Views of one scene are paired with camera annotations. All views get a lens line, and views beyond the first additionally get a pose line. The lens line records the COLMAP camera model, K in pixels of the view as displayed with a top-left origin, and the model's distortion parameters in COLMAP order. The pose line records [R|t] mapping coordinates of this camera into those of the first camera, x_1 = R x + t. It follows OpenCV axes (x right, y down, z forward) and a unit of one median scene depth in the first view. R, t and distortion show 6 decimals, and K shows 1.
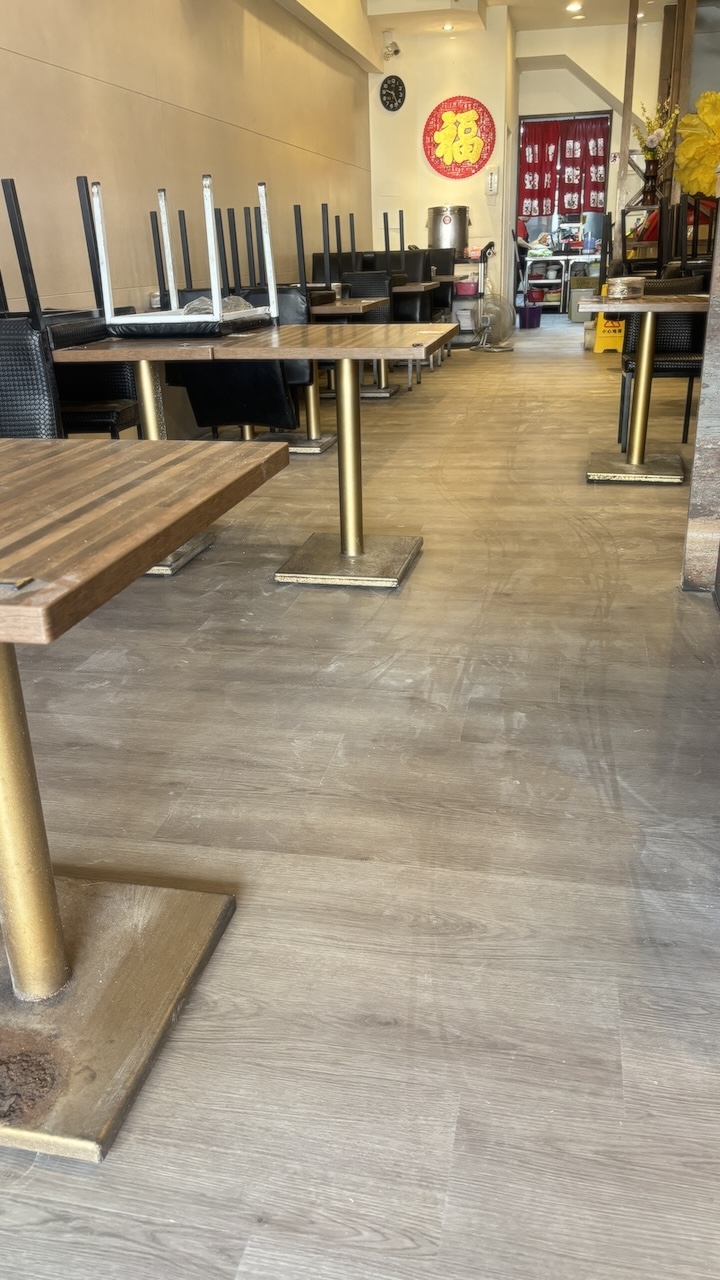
lens RADIAL K [[947.8, 0, 354.5], [0, 947.8, 642.6], [0, 0, 1]] dist [0.059019, -0.072501]
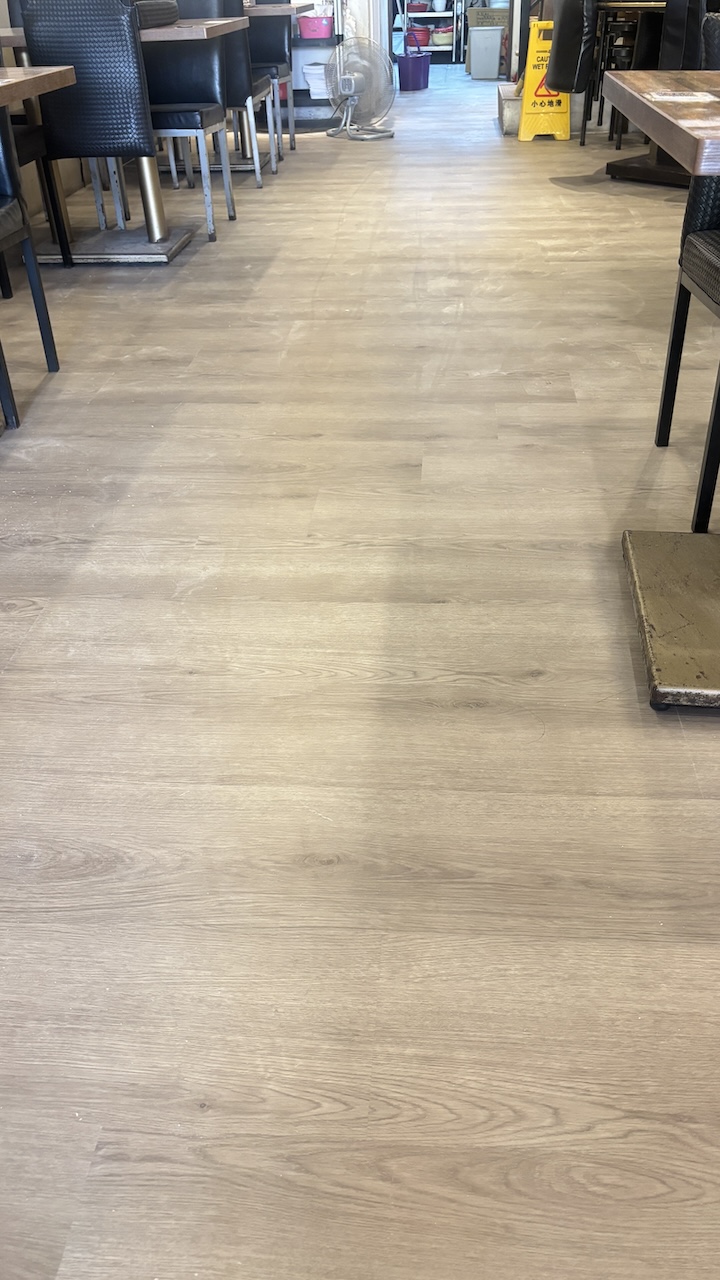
lens RADIAL K [[947.8, 0, 359.8], [0, 947.8, 636.6], [0, 0, 1]] dist [0.059019, -0.072501]
pose [[0.991247, -0.070419, 0.111675, 0.046361], [0.044911, 0.975283, 0.216349, -0.112964], [-0.124150, -0.209440, 0.969908, 0.295131]]
